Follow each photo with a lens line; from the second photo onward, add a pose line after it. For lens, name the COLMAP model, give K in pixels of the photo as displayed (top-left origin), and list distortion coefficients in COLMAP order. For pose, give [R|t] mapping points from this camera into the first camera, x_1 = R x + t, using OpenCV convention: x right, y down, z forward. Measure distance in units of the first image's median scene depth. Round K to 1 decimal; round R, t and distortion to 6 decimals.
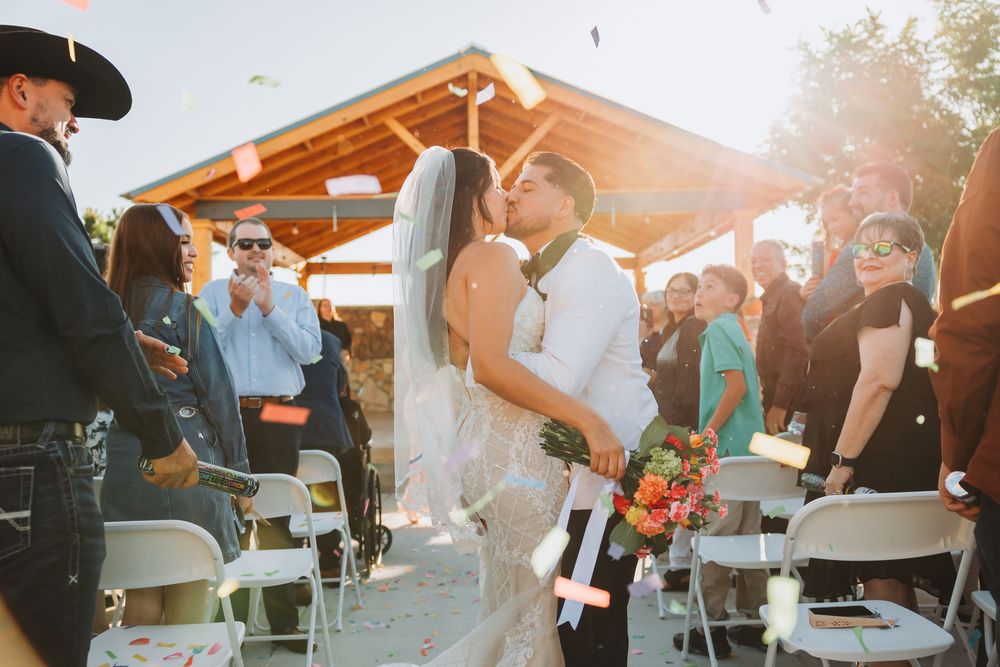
lens RADIAL K [[1035.0, 0, 500.0], [0, 1035.0, 333.5], [0, 0, 1]] dist [0.009918, 0.004560]
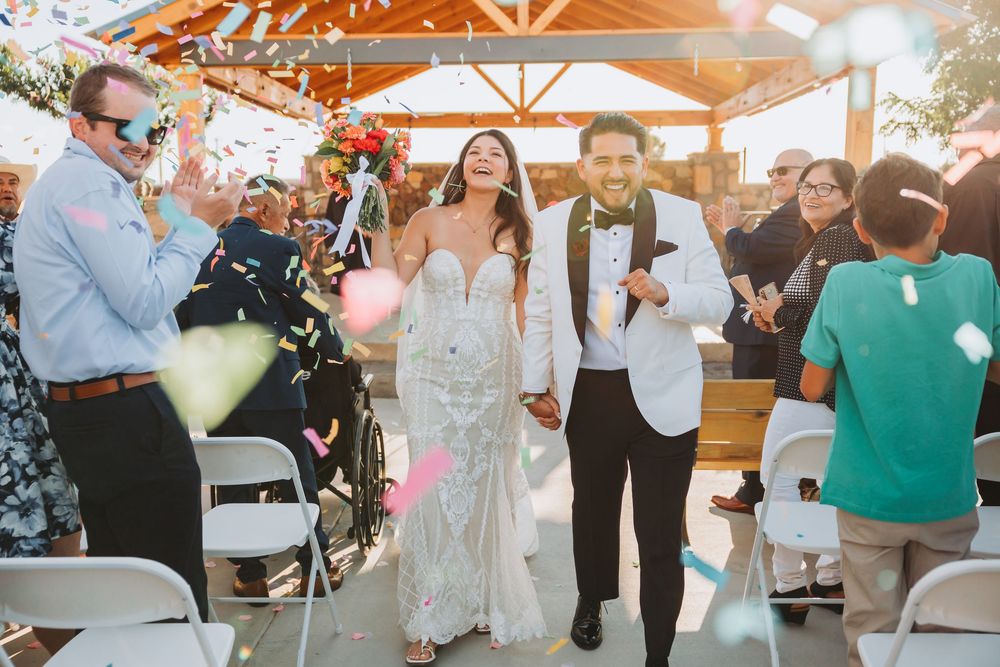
lens RADIAL K [[969.2, 0, 497.8], [0, 969.2, 323.2], [0, 0, 1]] dist [0.004612, 0.005951]
pose [[0.998172, 0.022181, -0.056226, 0.003596], [-0.013169, 0.987693, 0.155849, -0.029140], [0.058991, -0.154824, 0.986179, 0.216874]]
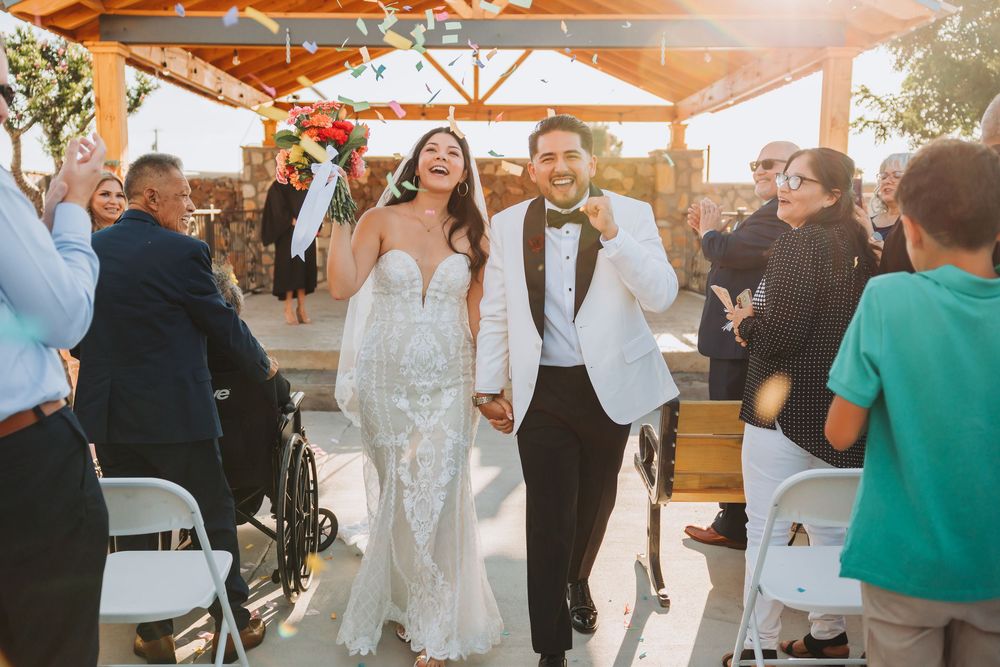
lens RADIAL K [[969.2, 0, 497.8], [0, 969.2, 323.2], [0, 0, 1]] dist [0.004612, 0.005951]
pose [[0.999567, 0.028474, -0.007353, 0.001379], [-0.026987, 0.987484, 0.155396, -0.025124], [0.011686, -0.155130, 0.987825, 0.272966]]
